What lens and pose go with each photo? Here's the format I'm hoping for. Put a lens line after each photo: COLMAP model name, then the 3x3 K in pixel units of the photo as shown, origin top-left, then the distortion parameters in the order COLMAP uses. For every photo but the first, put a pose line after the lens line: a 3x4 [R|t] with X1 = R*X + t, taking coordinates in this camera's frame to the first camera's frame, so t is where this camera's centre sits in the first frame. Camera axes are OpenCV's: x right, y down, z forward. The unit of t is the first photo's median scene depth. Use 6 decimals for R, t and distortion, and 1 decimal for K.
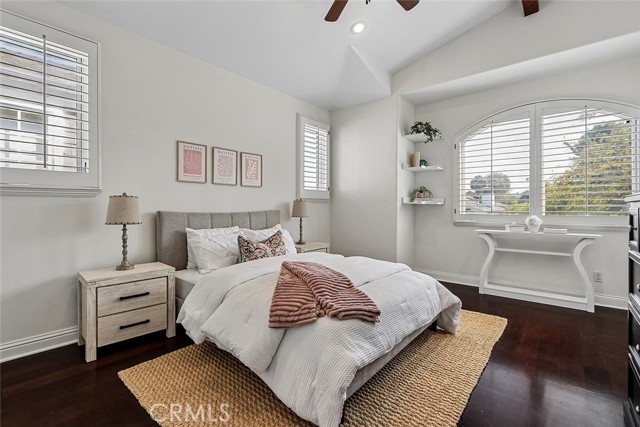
lens RADIAL K [[295.7, 0, 312.8], [0, 295.7, 206.7], [0, 0, 1]] dist [0.000040, -0.000101]
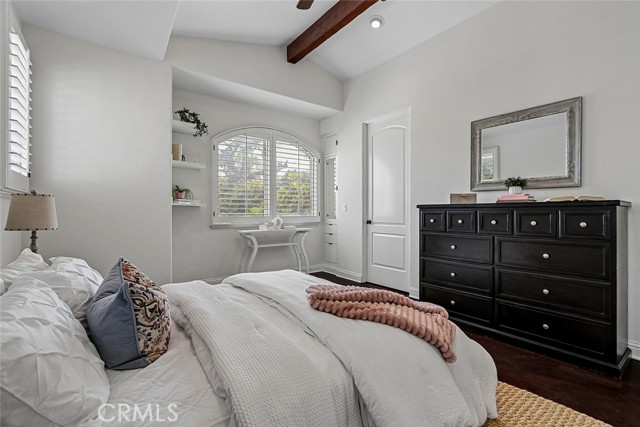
lens RADIAL K [[292.3, 0, 314.0], [0, 292.3, 212.3], [0, 0, 1]] dist [-0.001180, -0.000682]
pose [[0.233196, -0.004011, 0.972421, -0.322191], [-0.011241, 0.999914, 0.006820, 0.000283], [-0.972365, -0.012522, 0.233131, 0.381482]]
